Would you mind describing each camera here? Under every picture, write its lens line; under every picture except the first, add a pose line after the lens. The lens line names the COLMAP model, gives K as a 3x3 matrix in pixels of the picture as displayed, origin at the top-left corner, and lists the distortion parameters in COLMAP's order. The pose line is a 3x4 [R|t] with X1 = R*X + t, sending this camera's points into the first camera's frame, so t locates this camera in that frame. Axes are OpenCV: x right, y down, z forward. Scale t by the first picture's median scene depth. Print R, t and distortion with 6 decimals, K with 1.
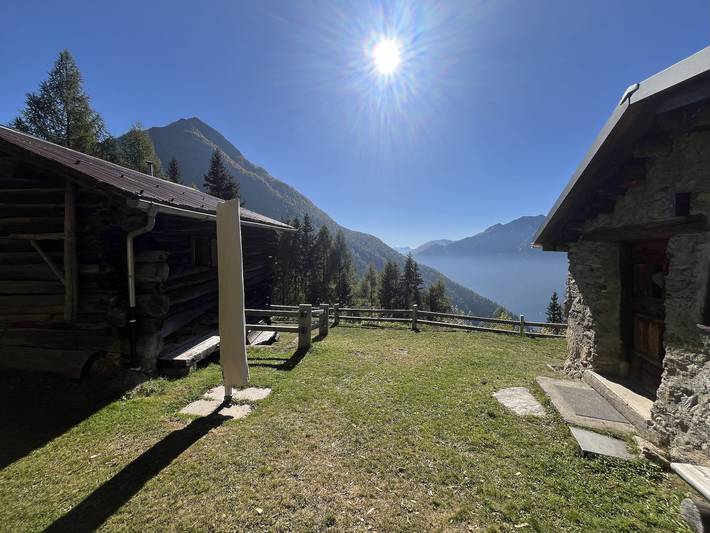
lens RADIAL K [[284.7, 0, 355.1], [0, 284.7, 264.7], [0, 0, 1]] dist [-0.000703, -0.000078]
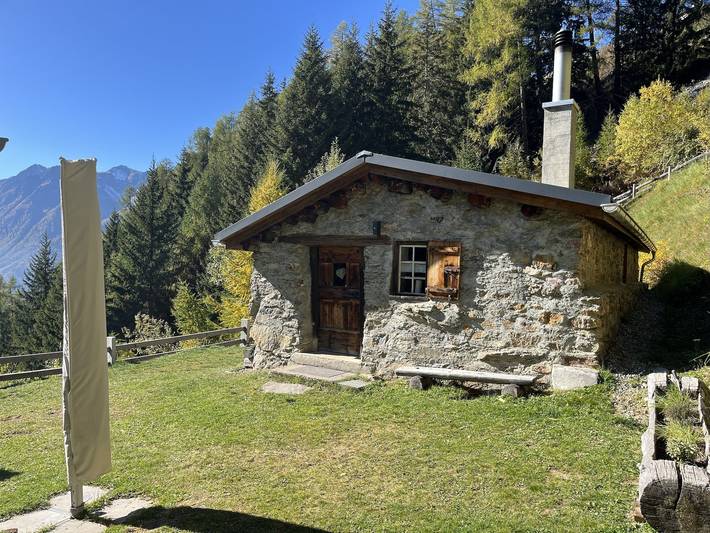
lens RADIAL K [[529.4, 0, 355.0], [0, 529.4, 265.1], [0, 0, 1]] dist [0.013760, -0.001736]
pose [[0.268815, -0.019246, 0.963000, -1.391628], [0.015389, 0.999759, 0.015685, -0.027768], [-0.963069, 0.010603, 0.269046, 0.191574]]
